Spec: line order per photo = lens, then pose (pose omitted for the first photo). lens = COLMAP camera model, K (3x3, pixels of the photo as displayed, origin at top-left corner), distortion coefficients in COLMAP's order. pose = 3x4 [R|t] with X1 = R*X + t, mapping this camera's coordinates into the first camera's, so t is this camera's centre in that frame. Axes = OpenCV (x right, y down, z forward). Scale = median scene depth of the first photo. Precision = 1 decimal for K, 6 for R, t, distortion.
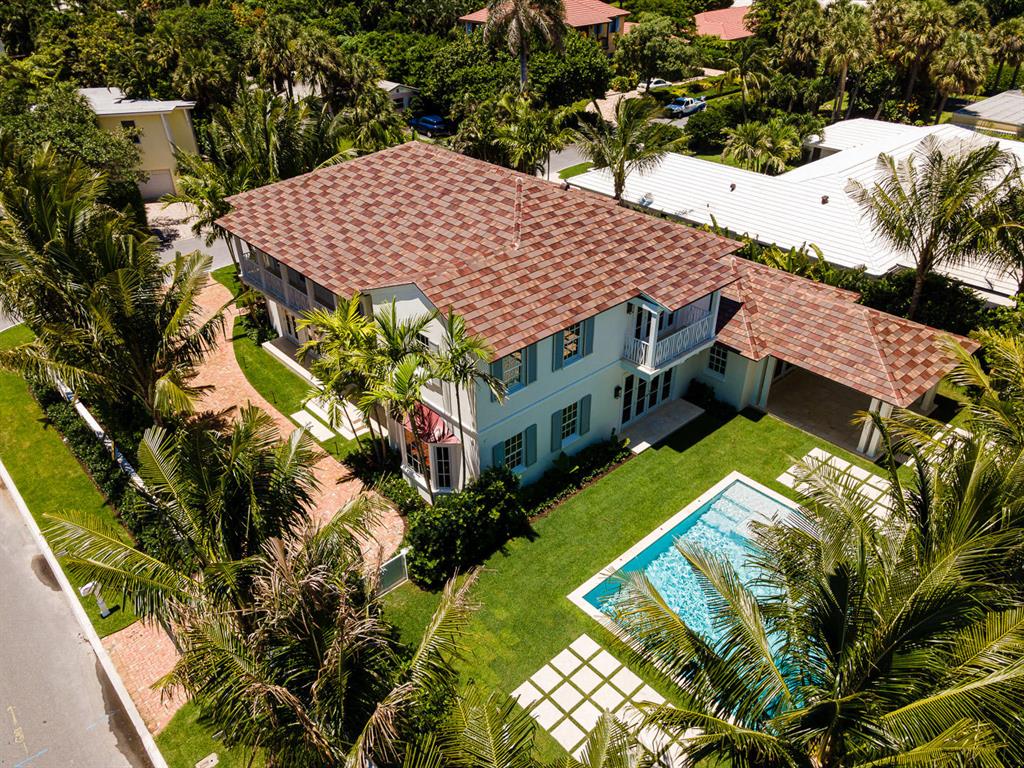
lens RADIAL K [[758.4, 0, 512.0], [0, 758.4, 384.0], [0, 0, 1]] dist [0.053950, 0.001569]
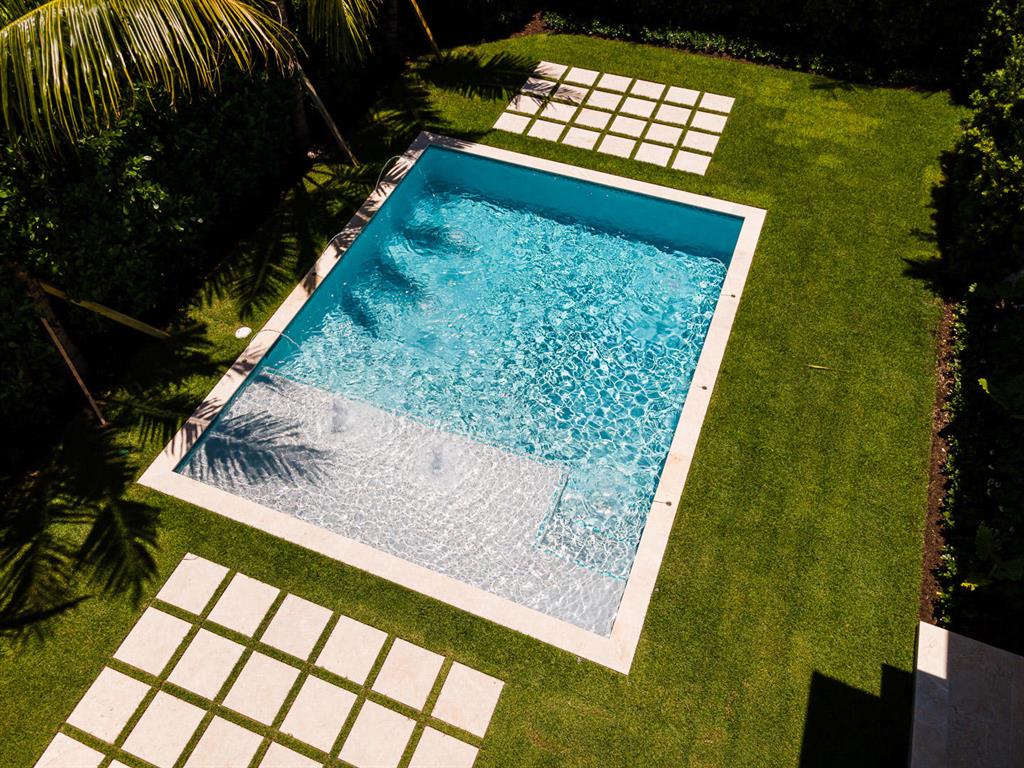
lens RADIAL K [[758.4, 0, 512.0], [0, 758.4, 384.0], [0, 0, 1]] dist [0.053950, 0.001569]
pose [[-0.900659, 0.358665, -0.245302, 0.475971], [-0.202085, 0.154023, 0.967181, -0.259708], [0.384676, 0.920672, -0.066241, 1.145819]]
